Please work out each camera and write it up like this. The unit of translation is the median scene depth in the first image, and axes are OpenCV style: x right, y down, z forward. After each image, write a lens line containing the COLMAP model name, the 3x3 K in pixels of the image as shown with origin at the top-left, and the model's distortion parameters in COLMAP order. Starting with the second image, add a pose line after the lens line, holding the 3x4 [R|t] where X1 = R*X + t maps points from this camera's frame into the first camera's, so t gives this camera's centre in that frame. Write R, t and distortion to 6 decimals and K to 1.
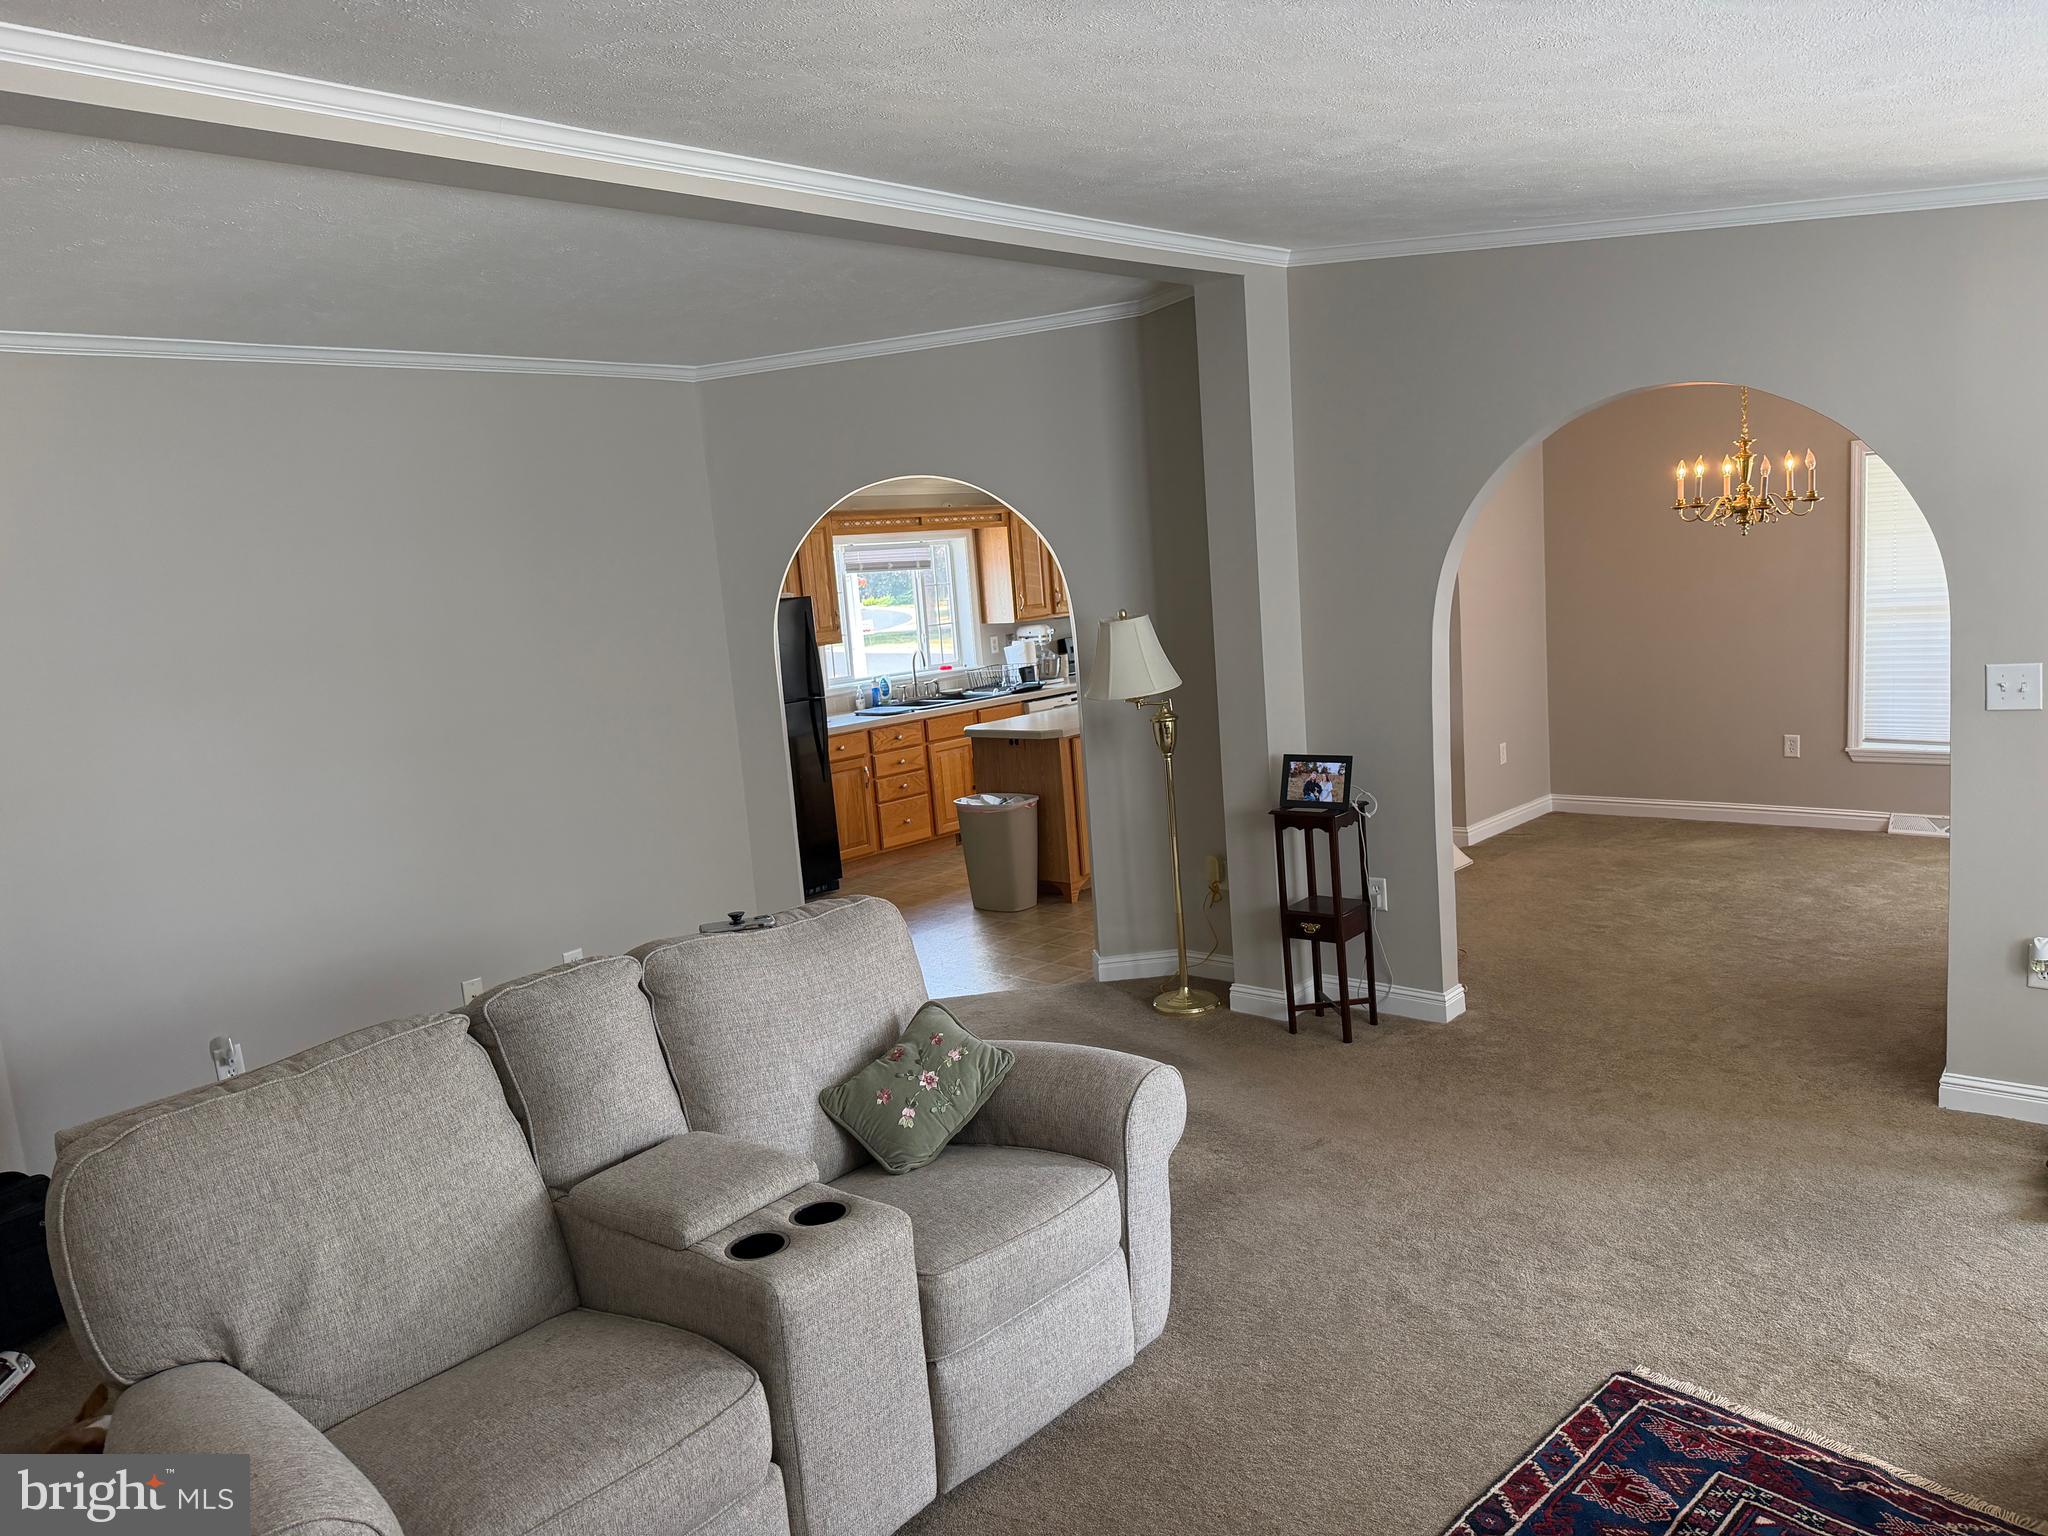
lens RADIAL K [[1427.4, 0, 1028.8], [0, 1427.4, 778.7], [0, 0, 1]] dist [0.069059, -0.121972]
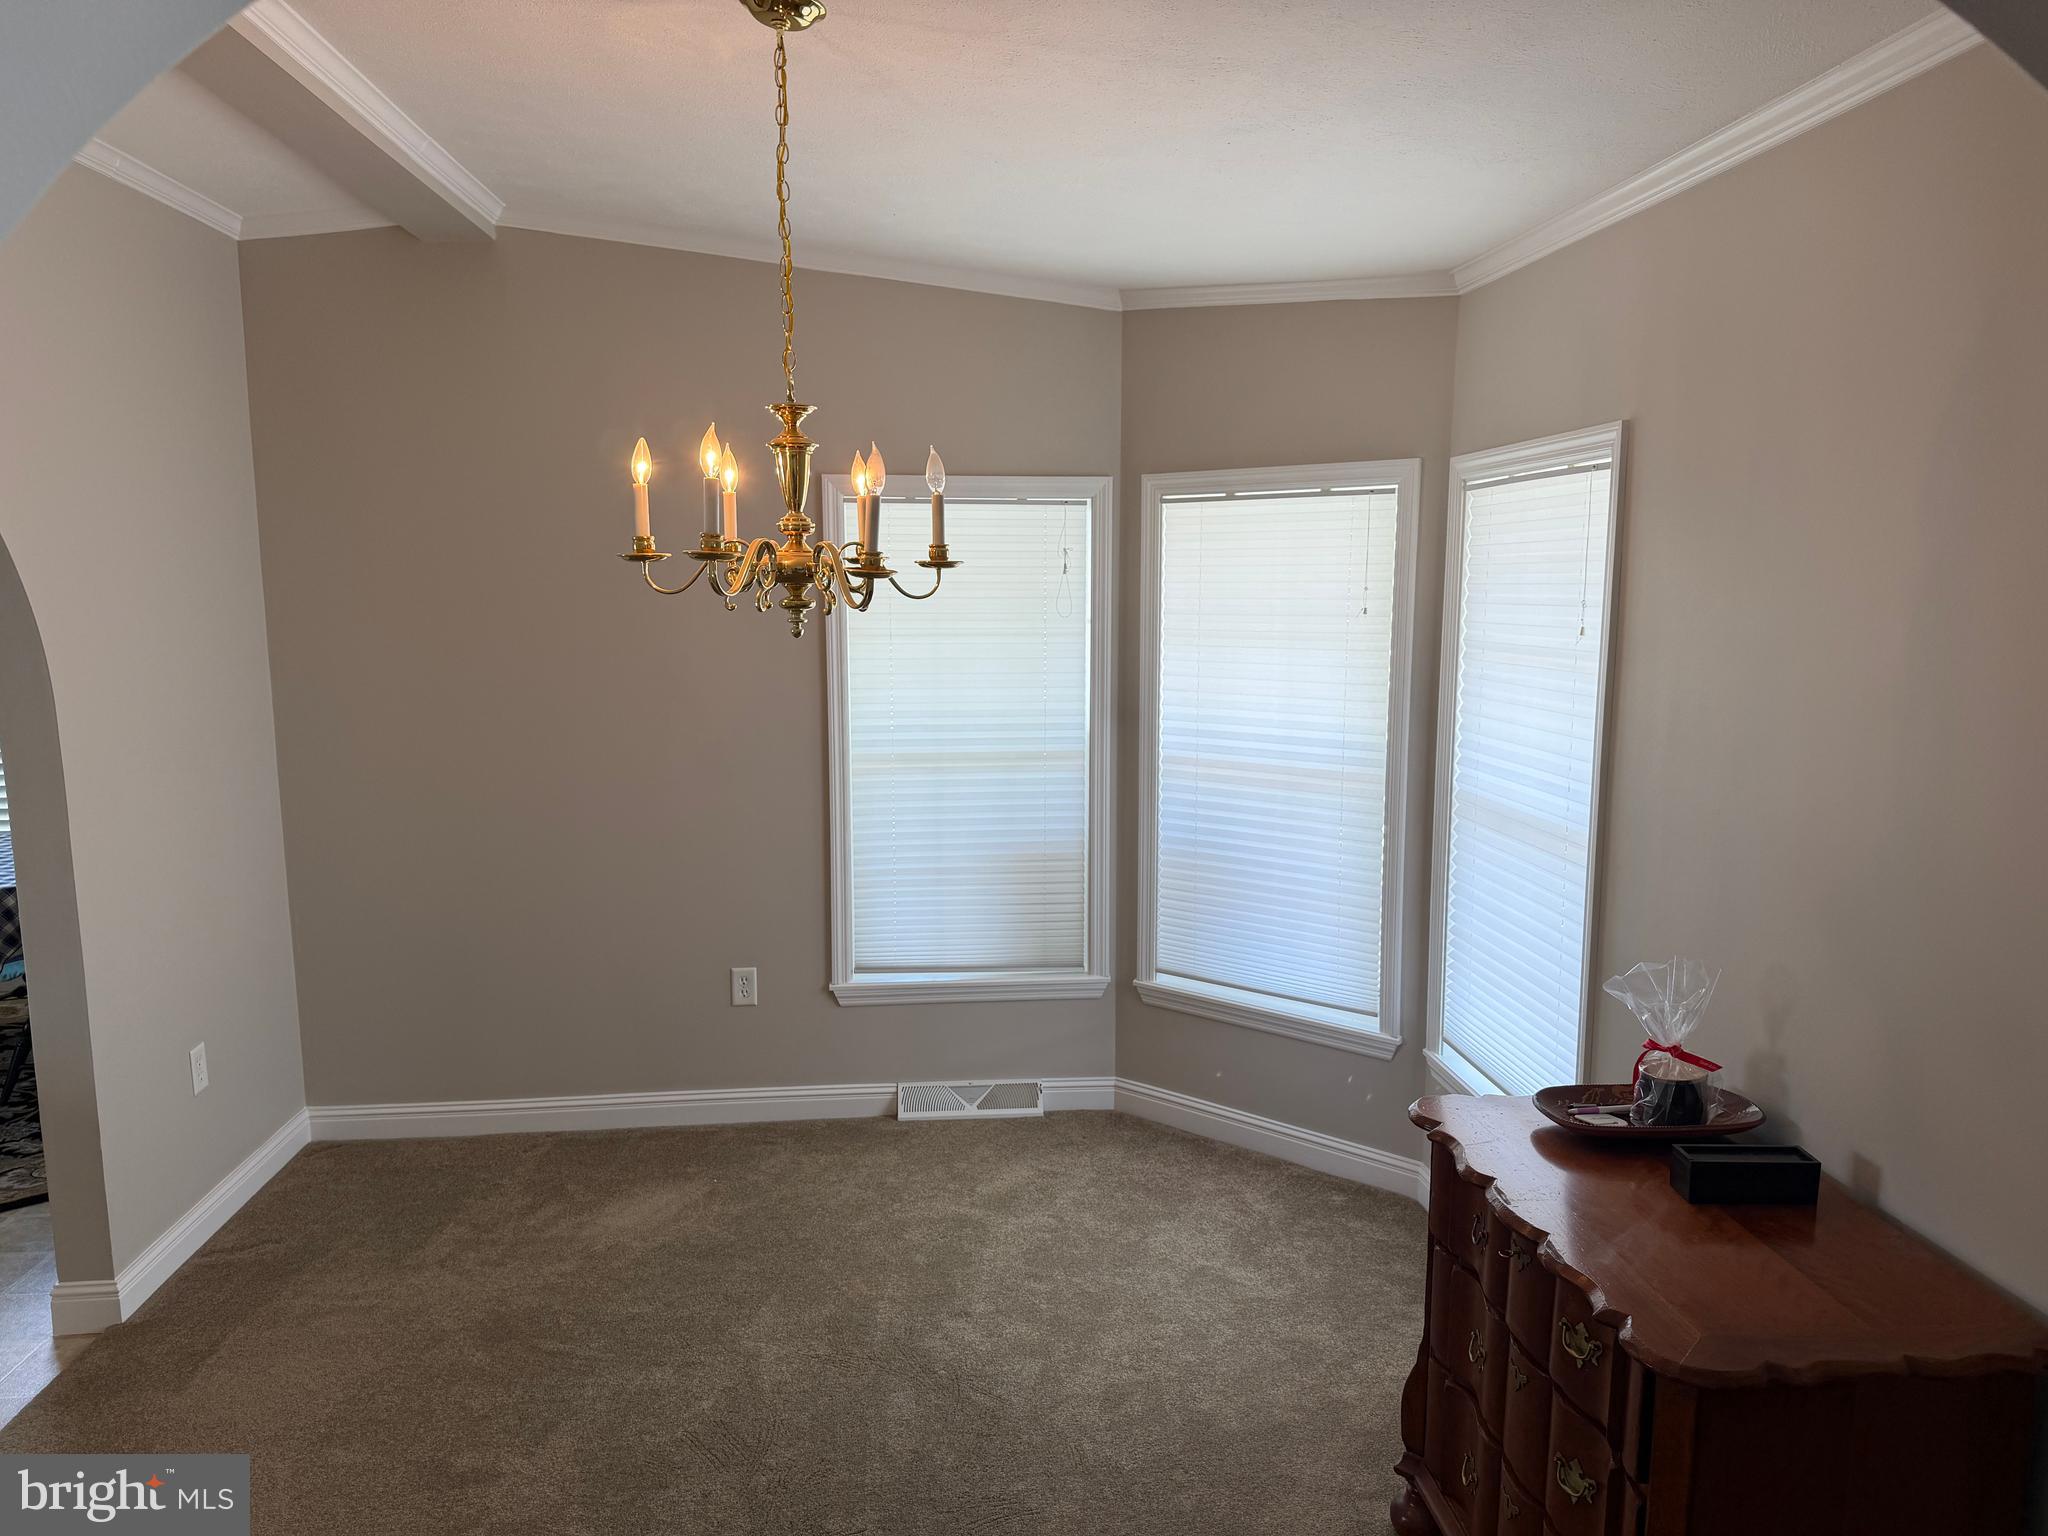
lens RADIAL K [[1434.1, 0, 1021.7], [0, 1434.1, 777.3], [0, 0, 1]] dist [0.170159, -0.271256]
pose [[0.680980, -0.028056, 0.731765, 0.186734], [0.064700, 0.997663, -0.021960, -0.091819], [-0.729438, 0.062299, 0.681204, 0.537067]]
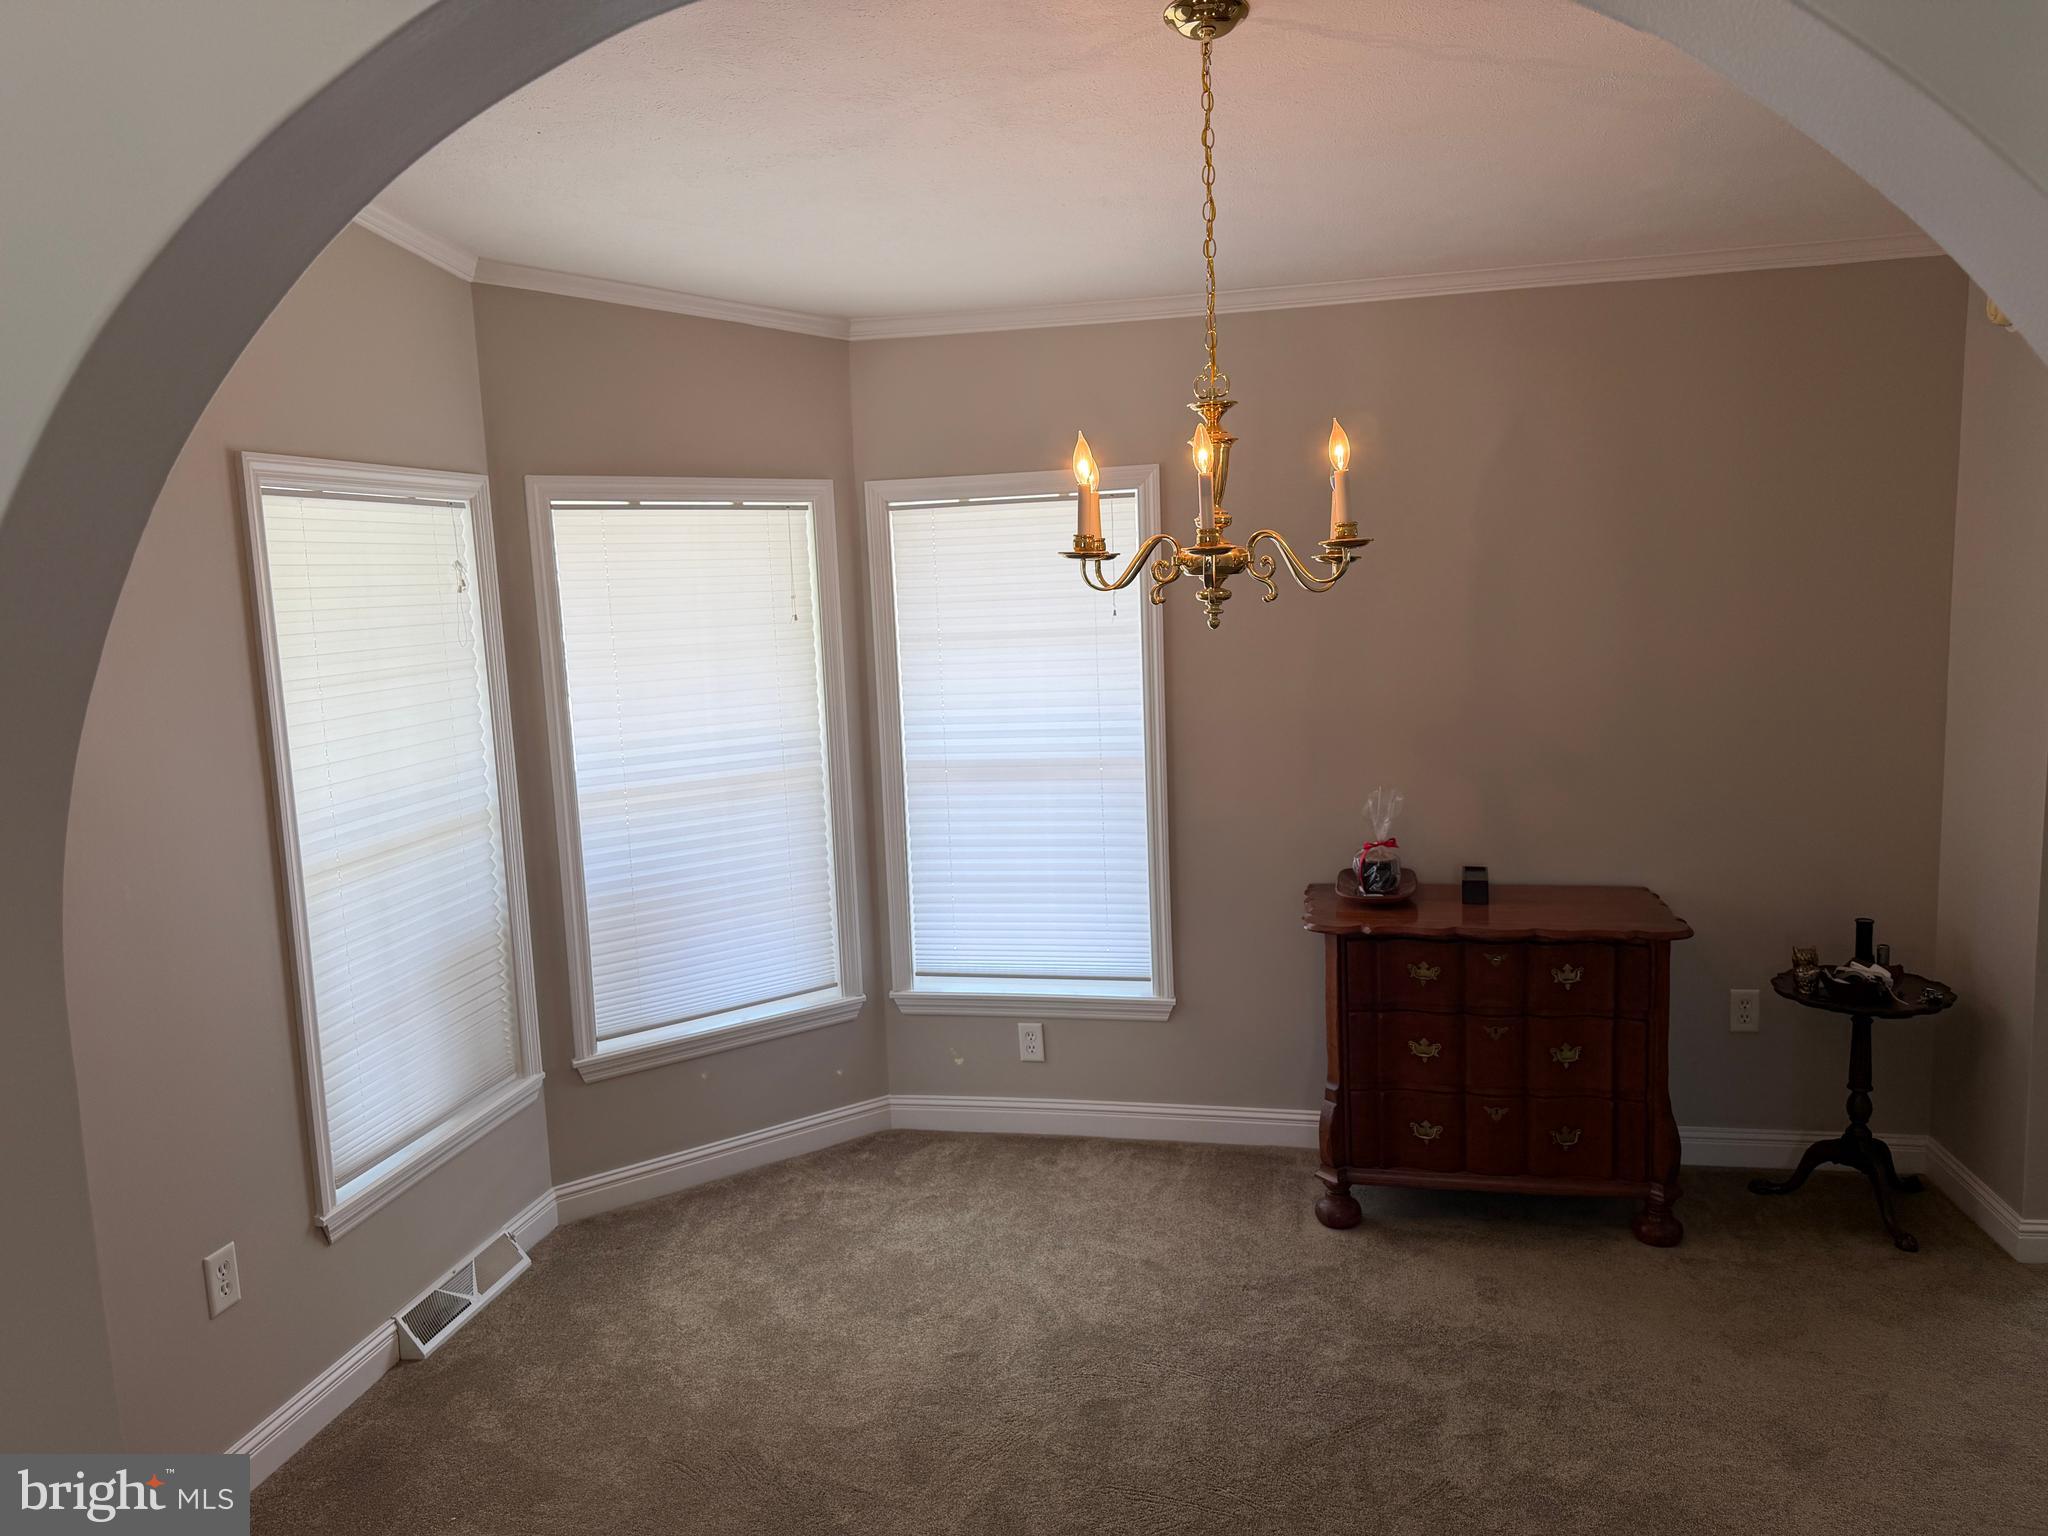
lens RADIAL K [[1460.4, 0, 1024.0], [0, 1460.4, 768.0], [0, 0, 1]] dist [0.166797, -0.295080]
pose [[-0.506085, -0.015108, 0.862351, 0.116190], [0.216200, 0.965701, 0.143800, -0.161977], [-0.834946, 0.259215, -0.485461, 1.021715]]
